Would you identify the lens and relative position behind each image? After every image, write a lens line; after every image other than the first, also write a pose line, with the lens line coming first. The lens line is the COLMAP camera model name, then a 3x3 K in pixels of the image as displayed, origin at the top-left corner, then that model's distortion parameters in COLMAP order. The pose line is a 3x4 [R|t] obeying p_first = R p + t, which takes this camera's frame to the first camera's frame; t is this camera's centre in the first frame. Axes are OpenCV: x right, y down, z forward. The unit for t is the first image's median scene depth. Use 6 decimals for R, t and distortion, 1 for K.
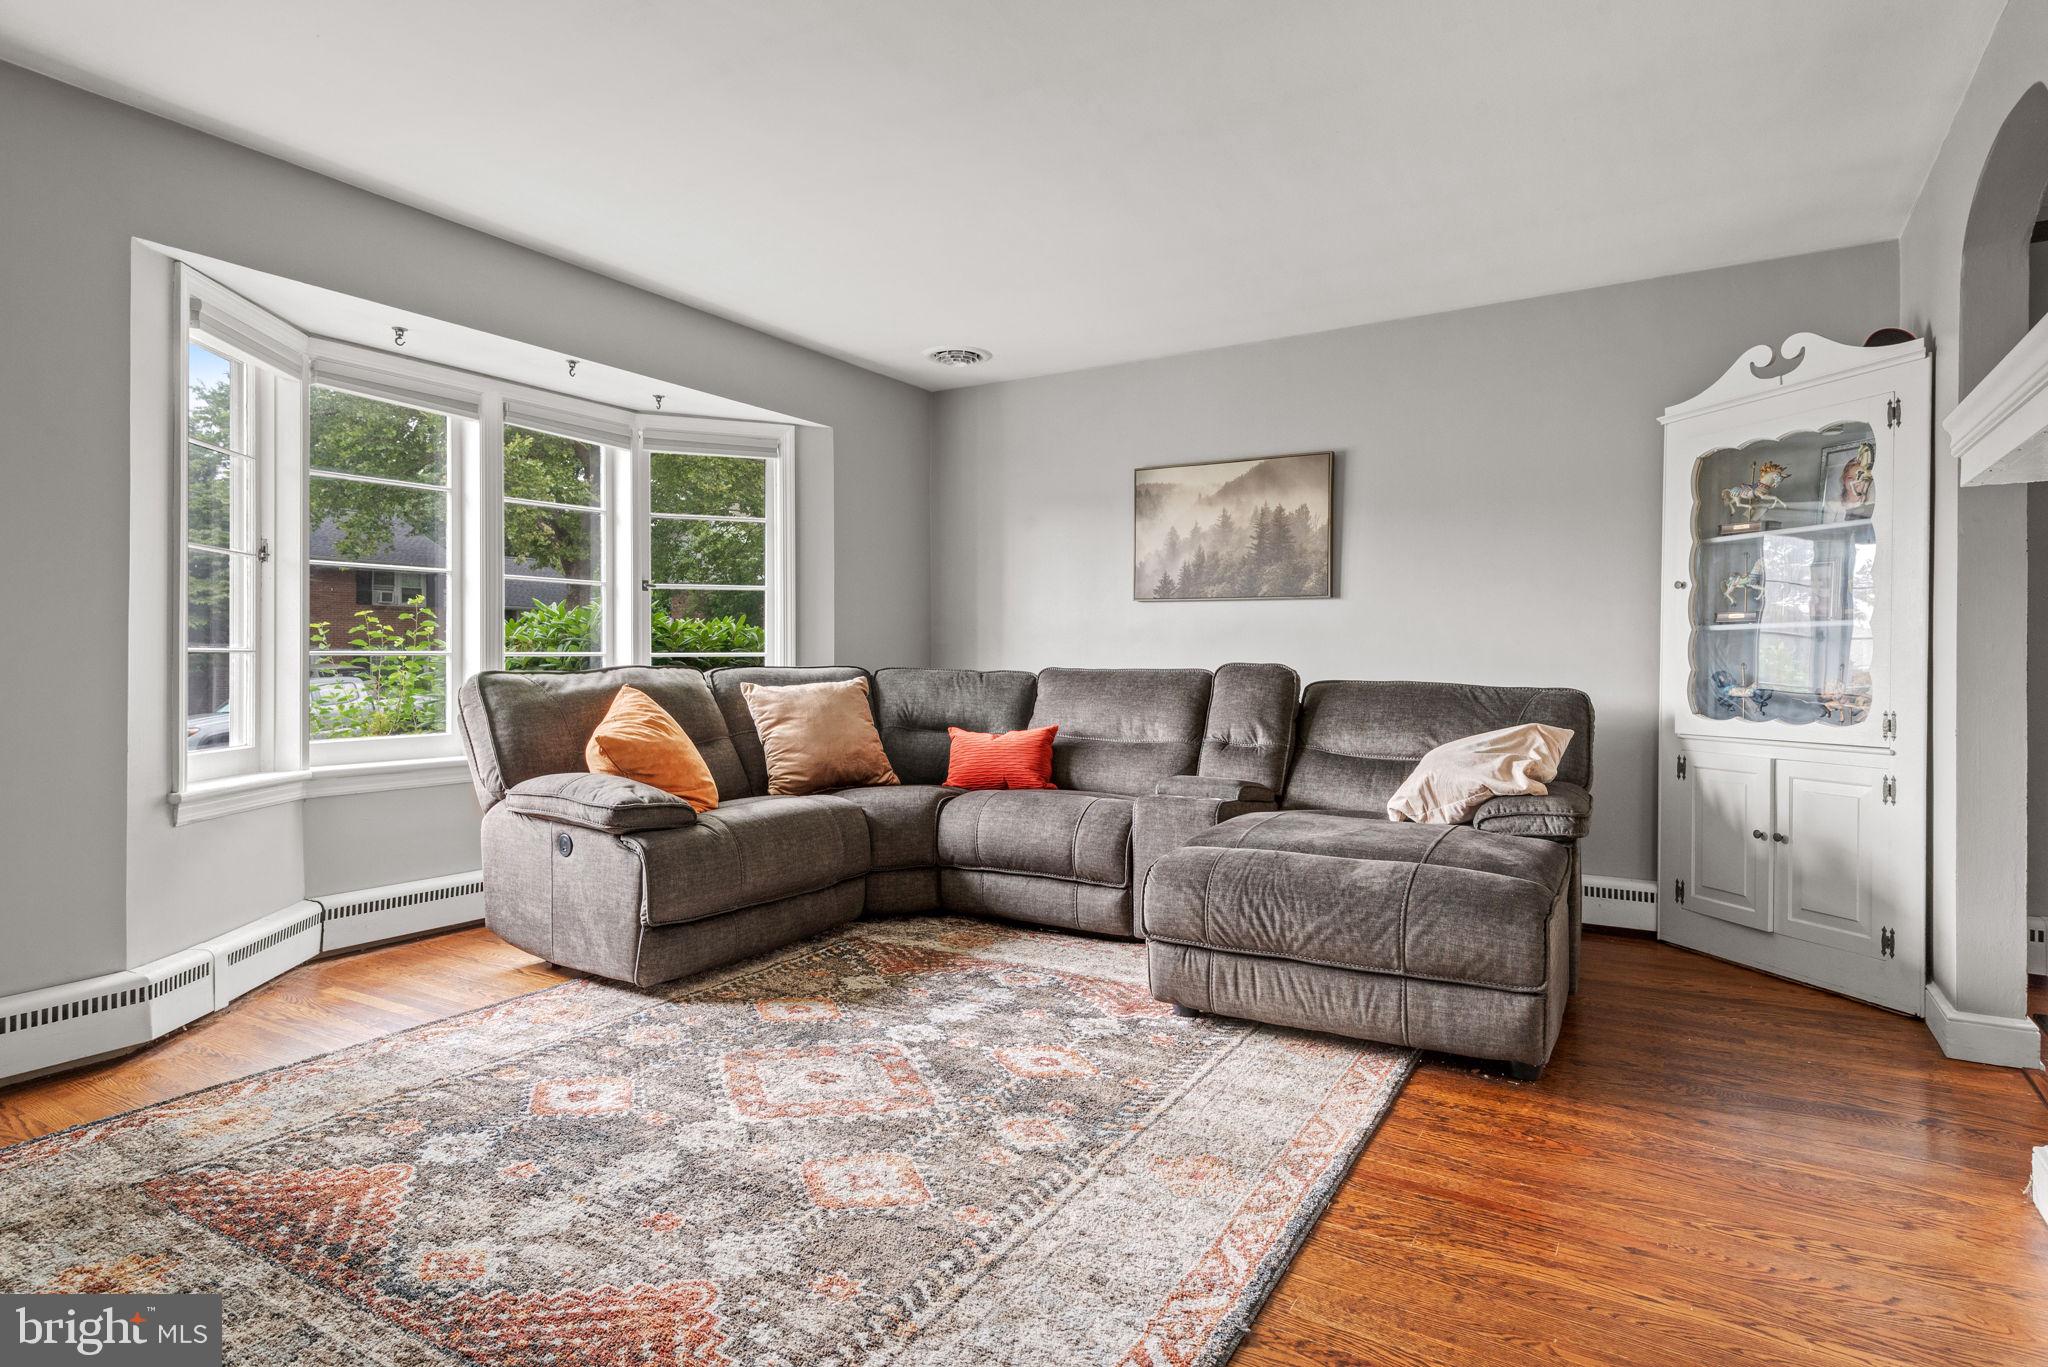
lens RADIAL K [[1106.2, 0, 1006.1], [0, 1106.2, 663.5], [0, 0, 1]] dist [0.046165, -0.027261]
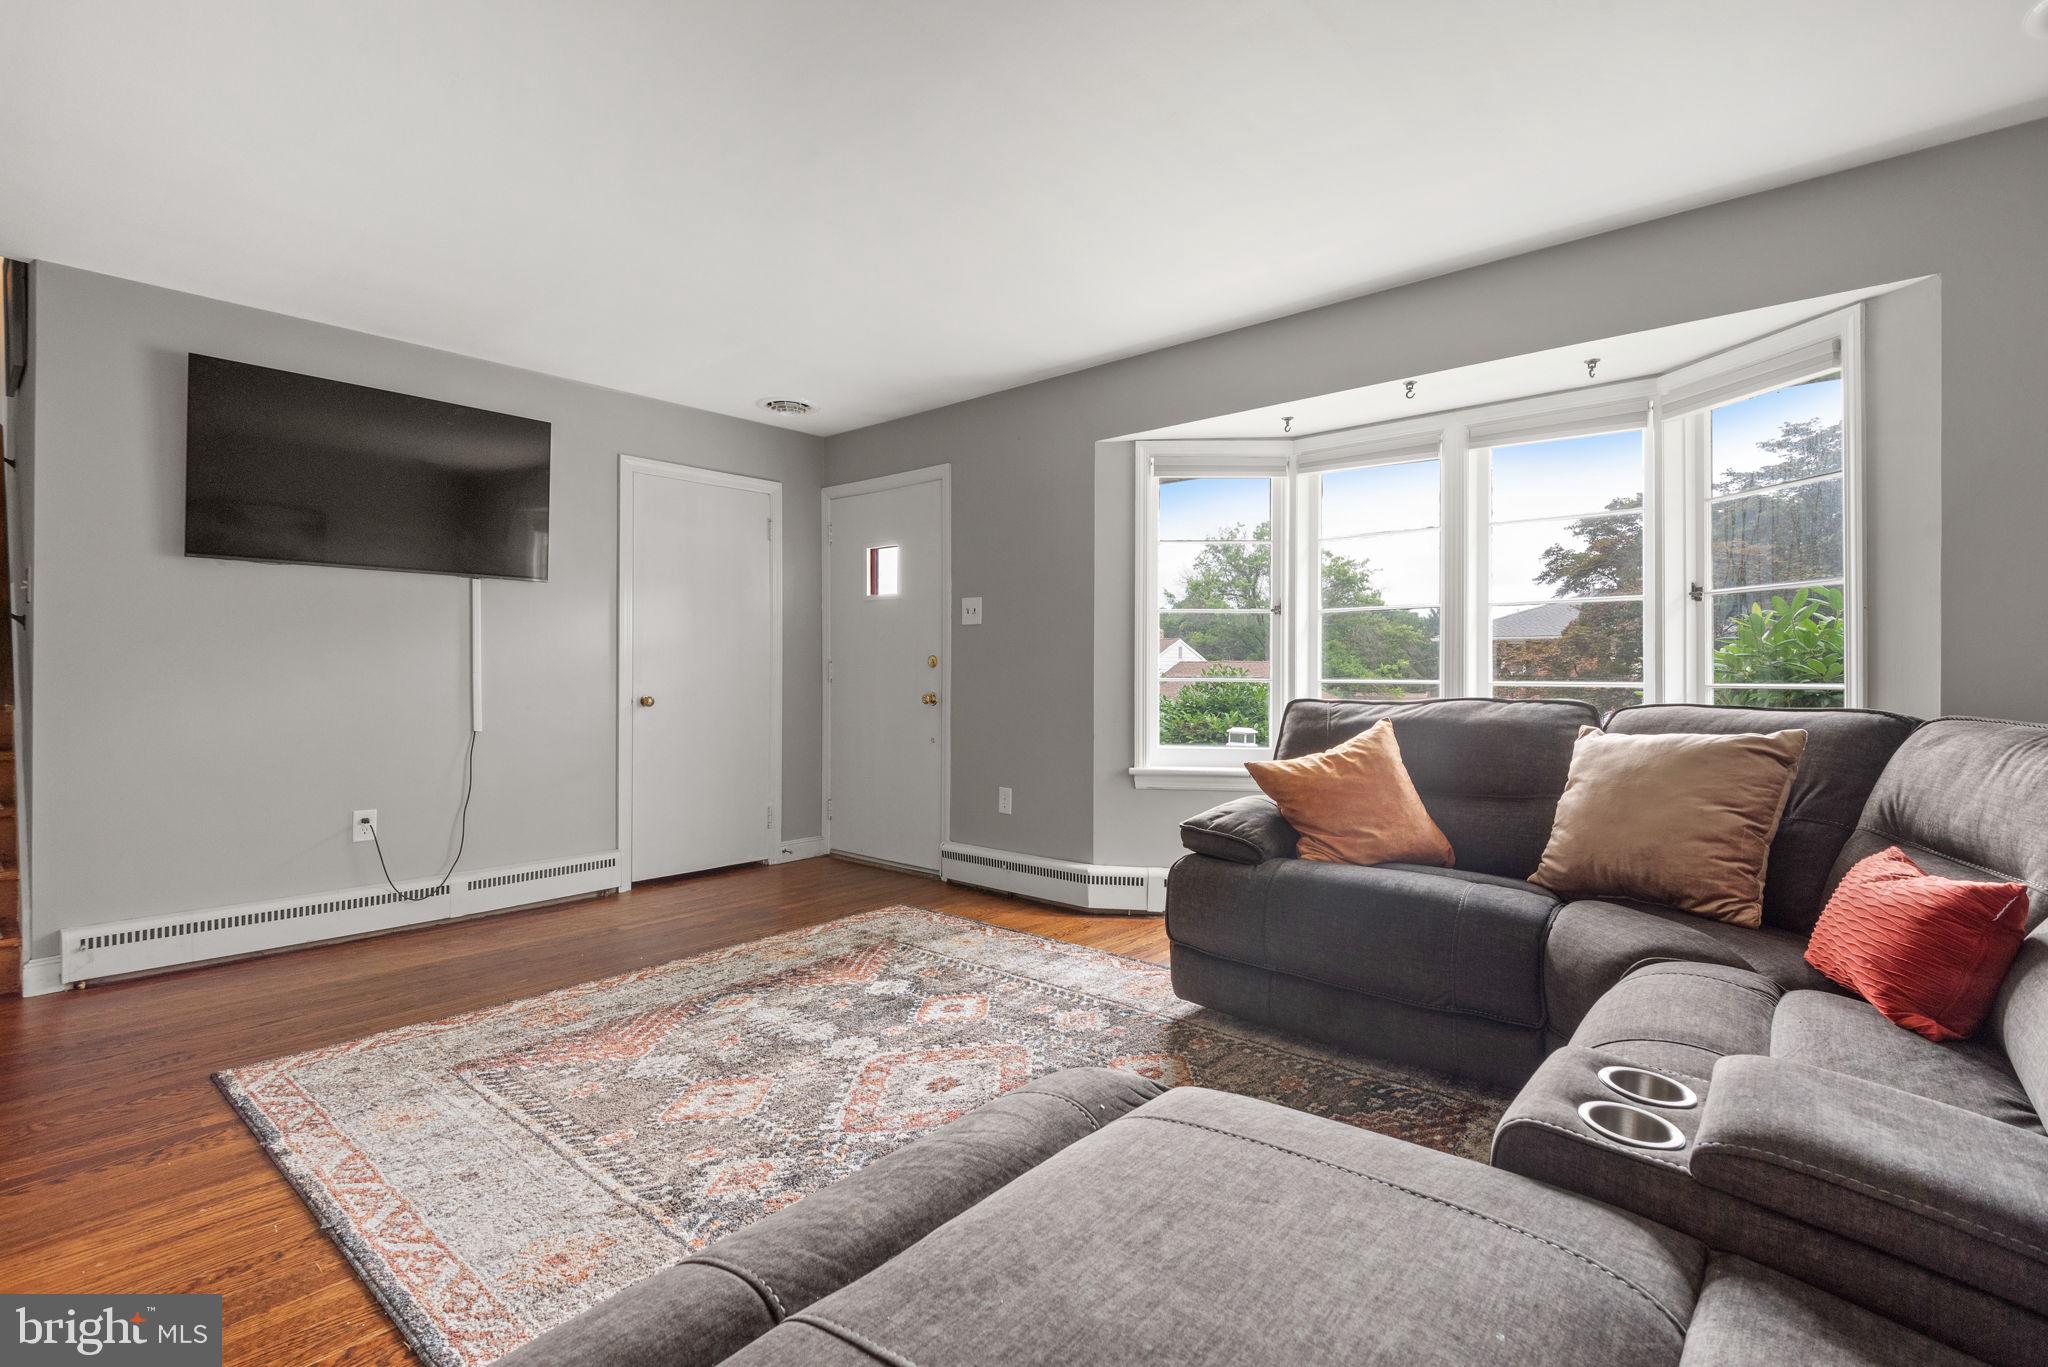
lens RADIAL K [[931.7, 0, 1028.2], [0, 931.7, 676.5], [0, 0, 1]] dist [0.037259, -0.028514]
pose [[-0.161350, 0.001094, -0.986897, 0.569587], [-0.007797, 0.999967, 0.002383, -0.018220], [0.986866, 0.008079, -0.161336, 0.980048]]
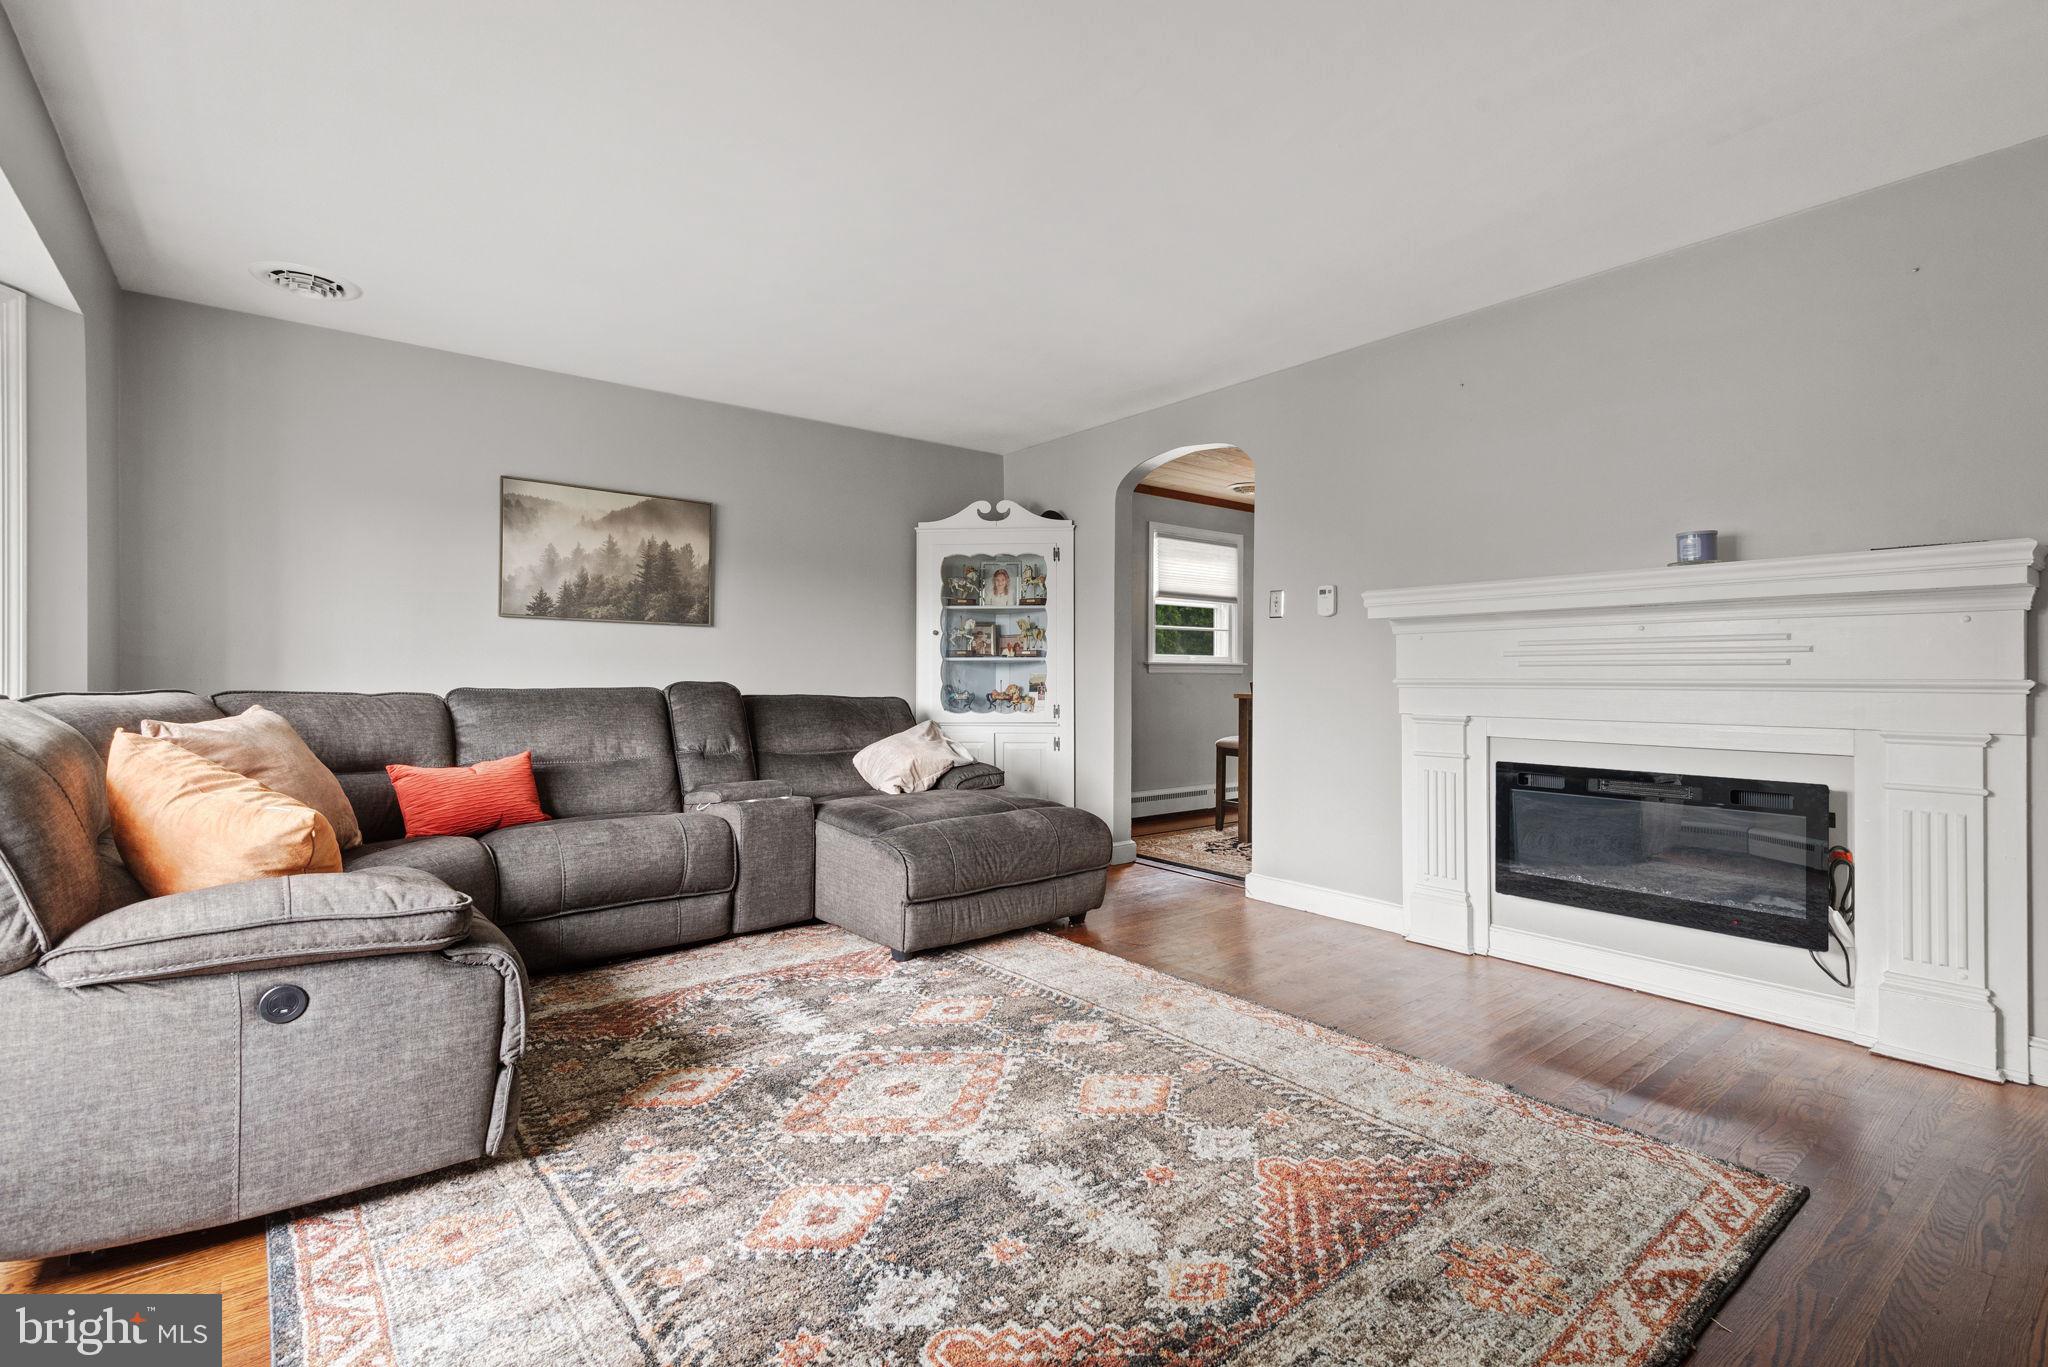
lens RADIAL K [[931.7, 0, 1028.2], [0, 931.7, 676.5], [0, 0, 1]] dist [0.037259, -0.028514]
pose [[0.335017, -0.002458, 0.942209, -0.754218], [0.001473, 0.999997, 0.002085, -0.009188], [-0.942211, 0.000689, 0.335020, 0.480727]]
